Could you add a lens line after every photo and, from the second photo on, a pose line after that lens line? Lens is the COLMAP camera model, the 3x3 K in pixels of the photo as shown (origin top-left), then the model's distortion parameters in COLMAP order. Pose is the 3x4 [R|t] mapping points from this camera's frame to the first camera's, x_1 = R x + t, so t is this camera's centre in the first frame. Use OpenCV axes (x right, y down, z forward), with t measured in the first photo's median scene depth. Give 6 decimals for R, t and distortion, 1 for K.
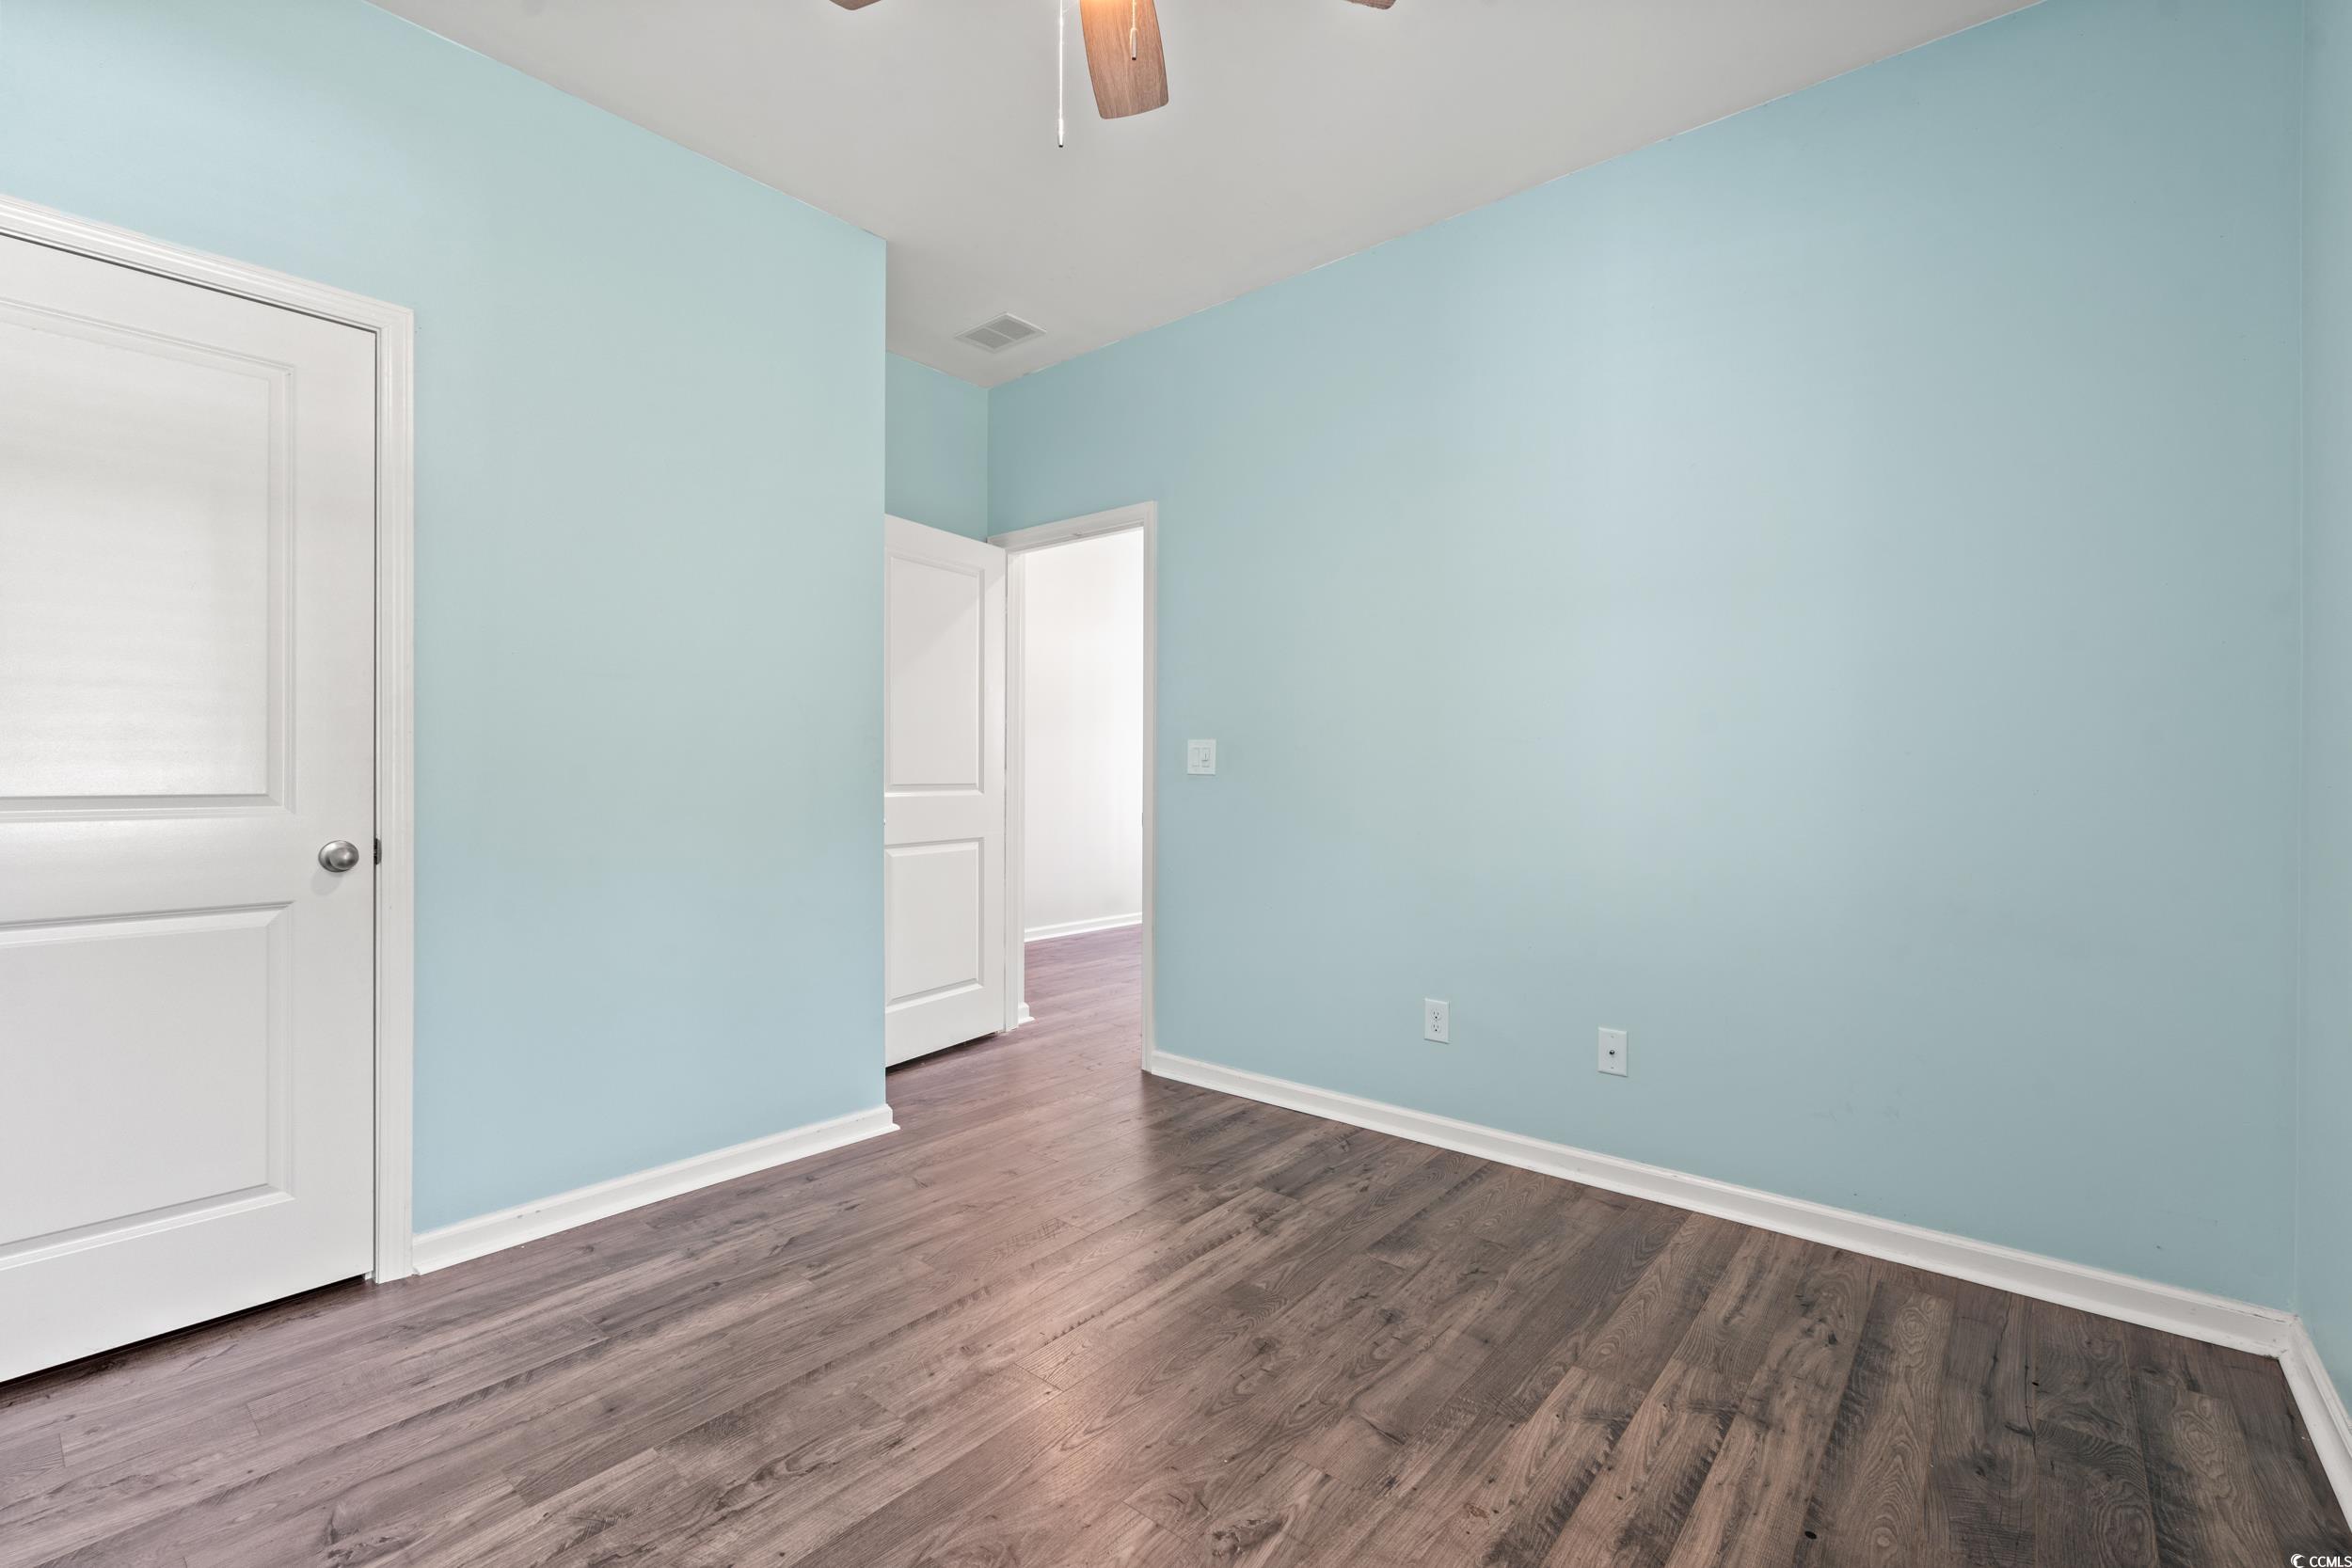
lens RADIAL K [[1026.7, 0, 1179.6], [0, 1026.7, 775.1], [0, 0, 1]] dist [-0.001561, -0.000865]
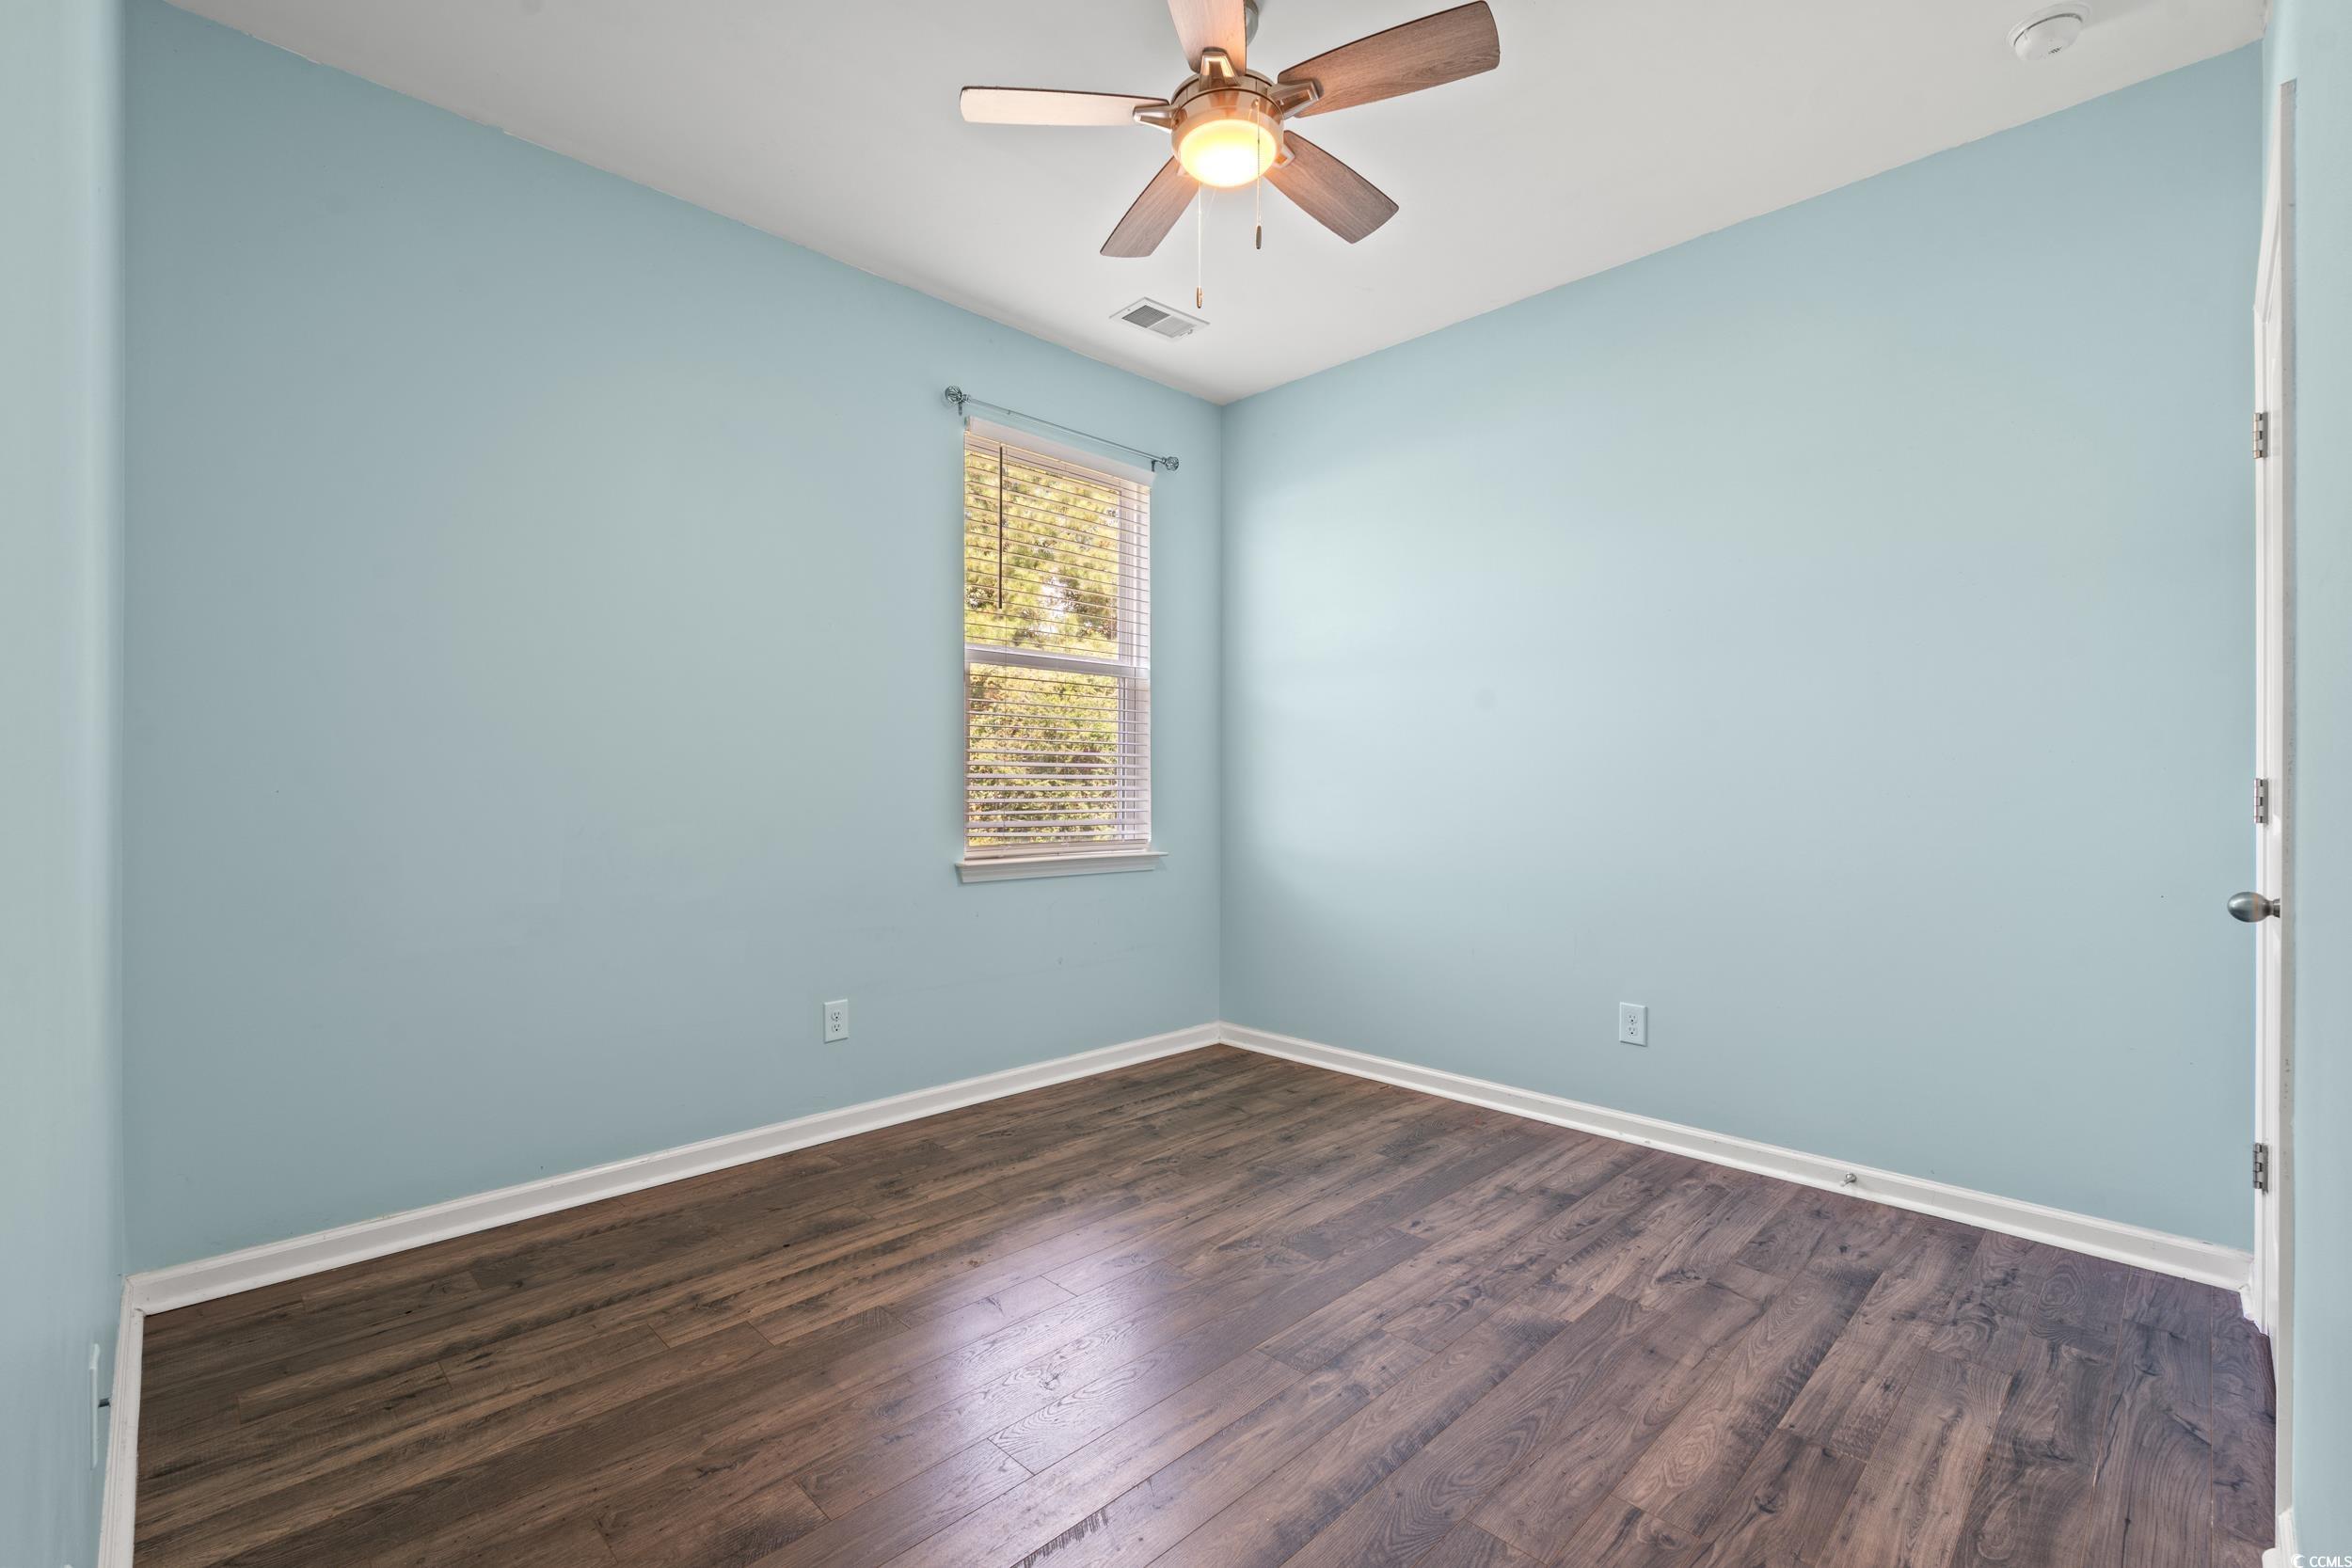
lens RADIAL K [[1026.7, 0, 1188.1], [0, 1026.7, 772.3], [0, 0, 1]] dist [-0.001561, -0.000865]
pose [[-0.996213, -0.004618, 0.086826, -0.132034], [-0.005451, 0.999941, -0.009364, -0.005889], [-0.086777, -0.009802, -0.996179, 2.054101]]
